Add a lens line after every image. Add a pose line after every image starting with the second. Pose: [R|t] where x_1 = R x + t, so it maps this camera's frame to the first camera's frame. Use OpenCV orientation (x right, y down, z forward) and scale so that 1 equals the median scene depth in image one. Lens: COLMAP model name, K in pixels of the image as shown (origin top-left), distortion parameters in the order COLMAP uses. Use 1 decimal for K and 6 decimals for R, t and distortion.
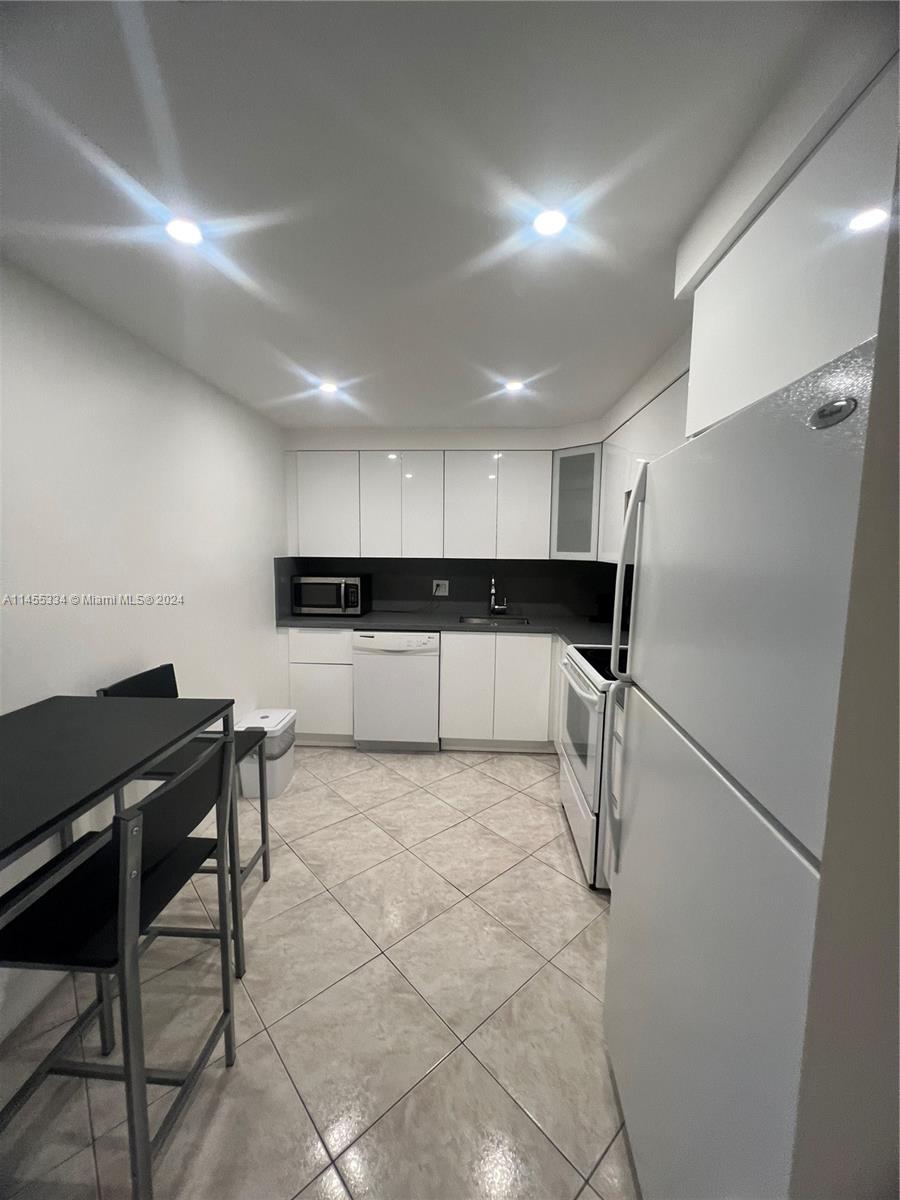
lens RADIAL K [[484.5, 0, 448.2], [0, 484.5, 598.5], [0, 0, 1]] dist [0.000225, 0.000076]
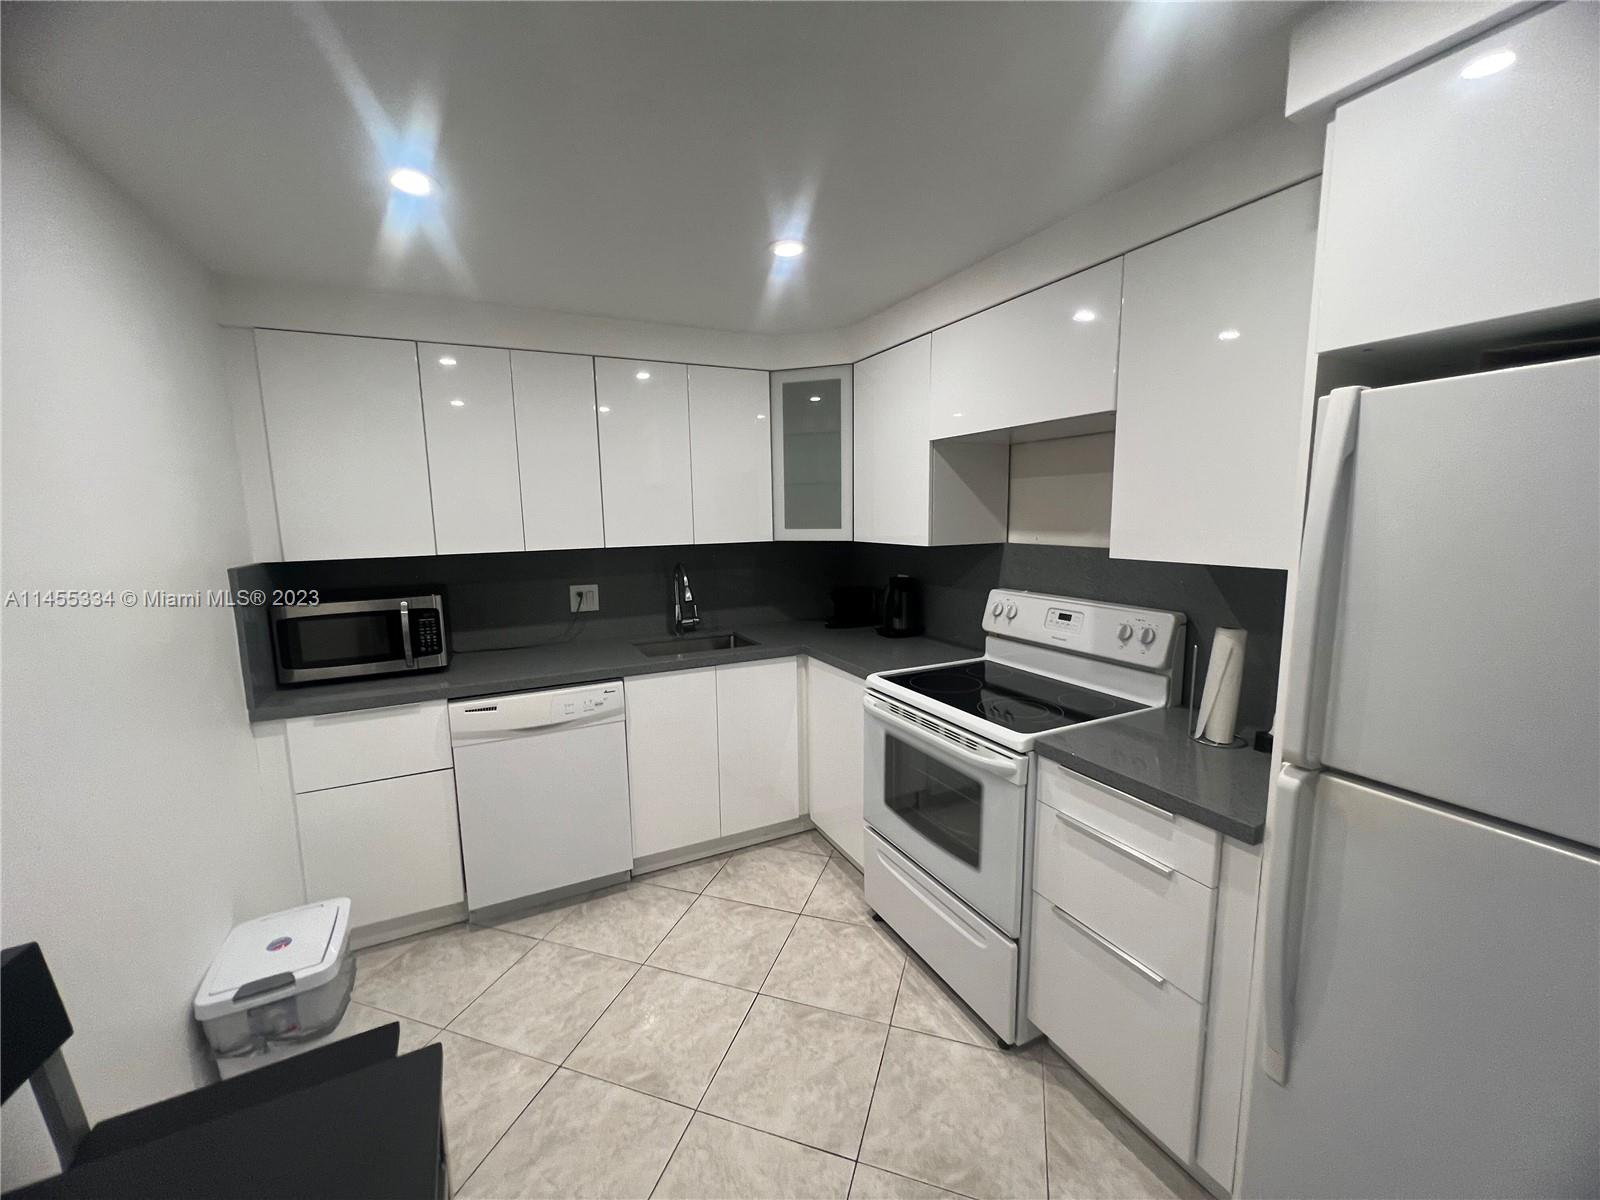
lens RADIAL K [[645.9, 0, 798.4], [0, 645.9, 600.0], [0, 0, 1]] dist [0.000225, 0.000076]
pose [[0.868879, -0.094344, 0.485950, -0.194654], [0.079632, 0.995524, 0.050892, -0.044492], [-0.488577, -0.005521, 0.872503, 0.233624]]
